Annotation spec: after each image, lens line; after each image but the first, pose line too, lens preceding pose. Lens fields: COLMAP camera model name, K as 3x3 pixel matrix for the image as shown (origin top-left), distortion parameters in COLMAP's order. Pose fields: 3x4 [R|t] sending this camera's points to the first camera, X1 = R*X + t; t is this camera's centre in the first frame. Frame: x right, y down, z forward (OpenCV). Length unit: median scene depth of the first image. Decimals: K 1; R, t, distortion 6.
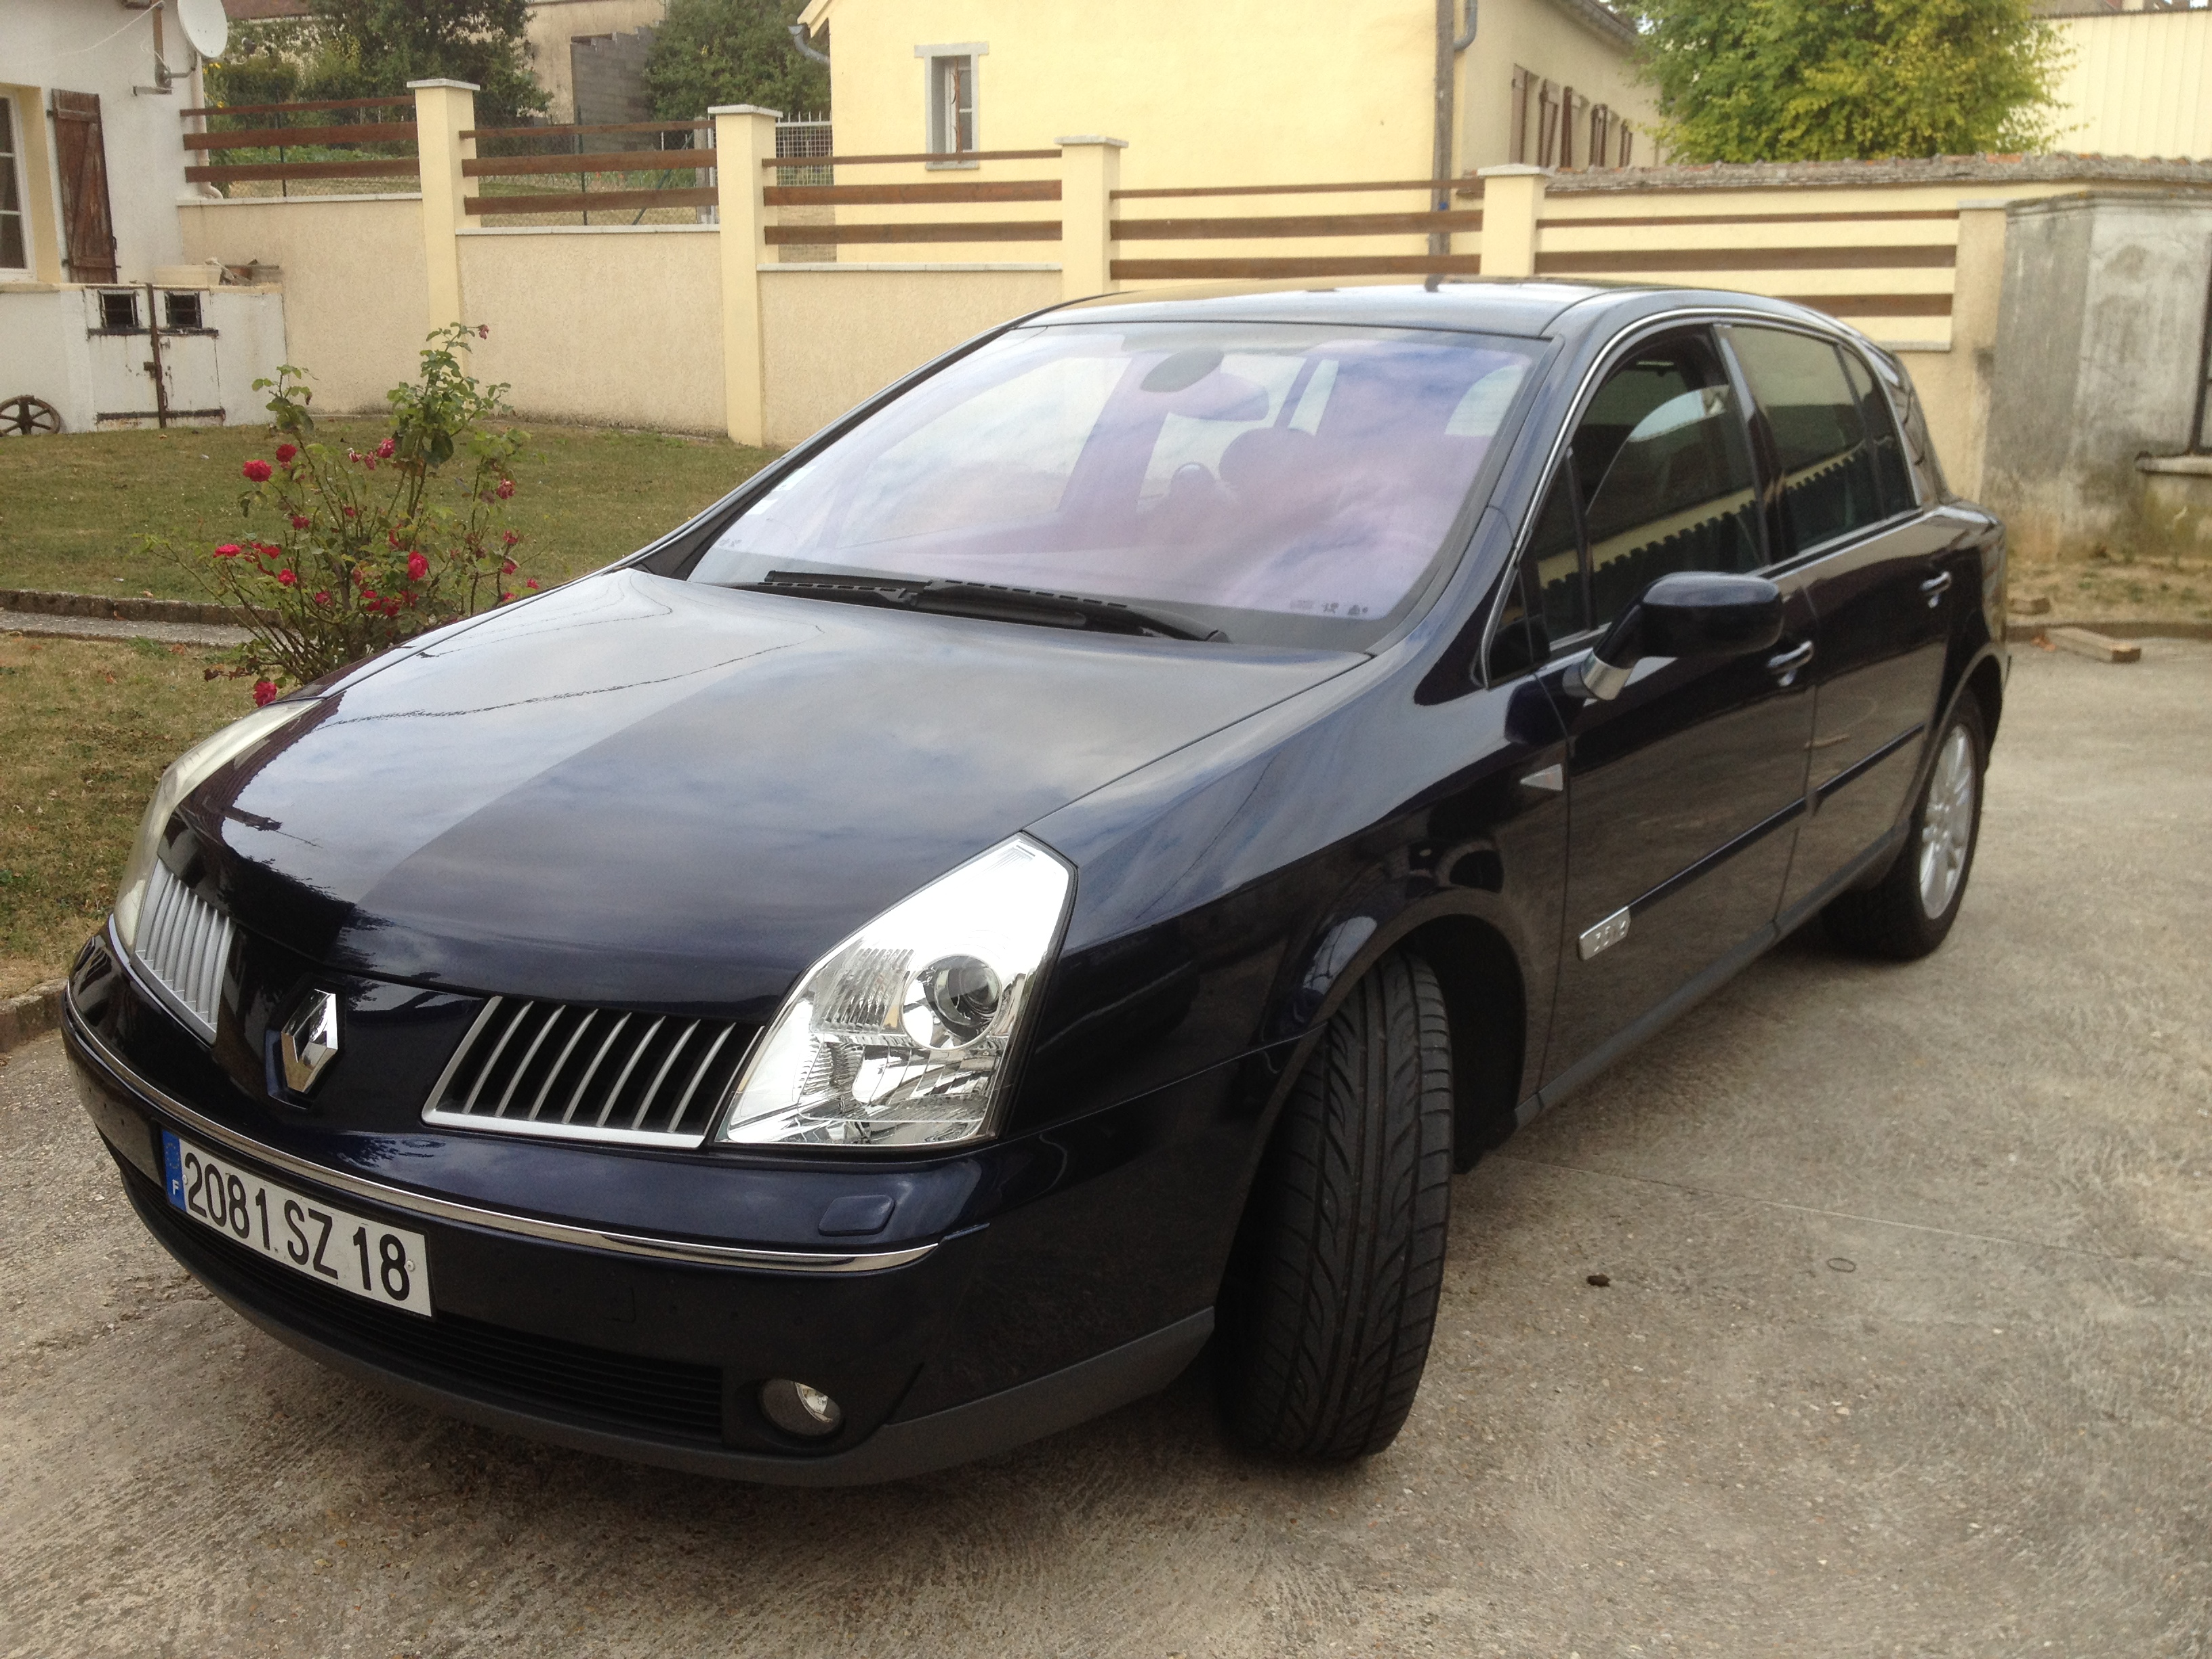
lens RADIAL K [[2244.2, 0, 1112.2], [0, 2244.2, 834.7], [0, 0, 1]] dist [0.010984, 0.000000]
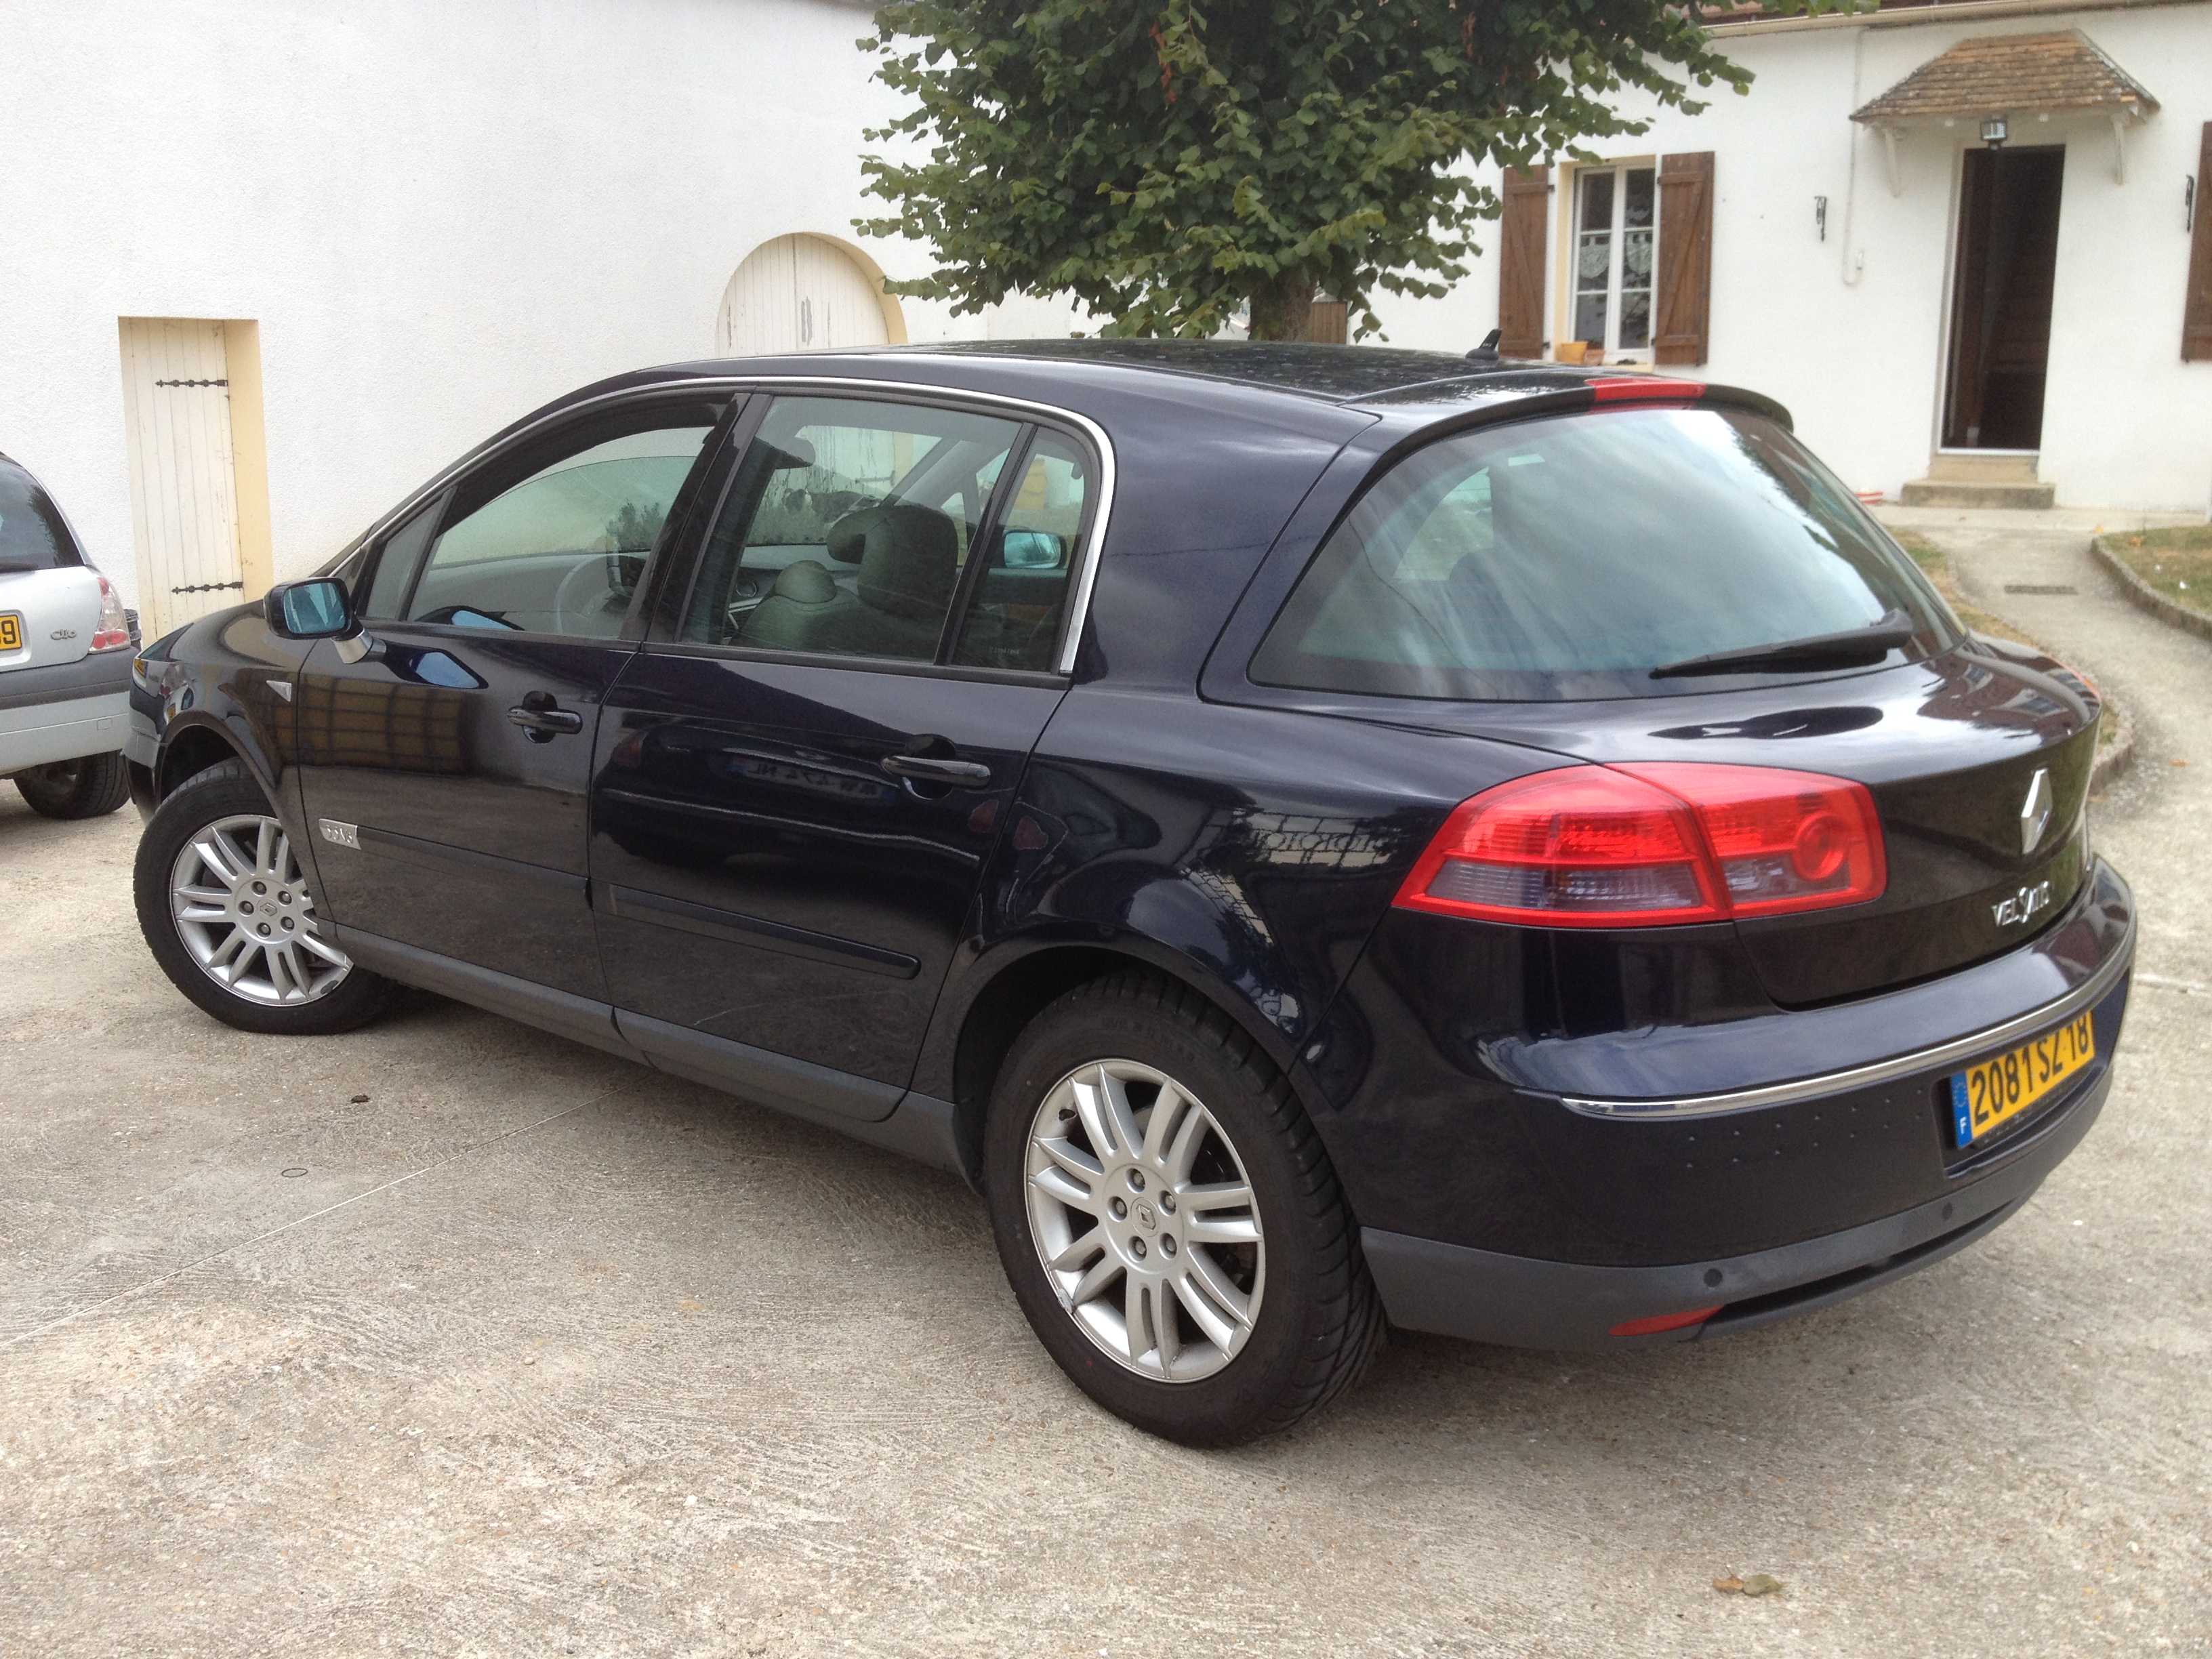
lens RADIAL K [[2244.2, 0, 1110.4], [0, 2244.2, 826.6], [0, 0, 1]] dist [0.010984, 0.000000]
pose [[-0.213098, 0.176878, -0.960887, 1.348900], [-0.203724, 0.953815, 0.220757, -0.339522], [0.955555, 0.242798, -0.167222, 1.563900]]
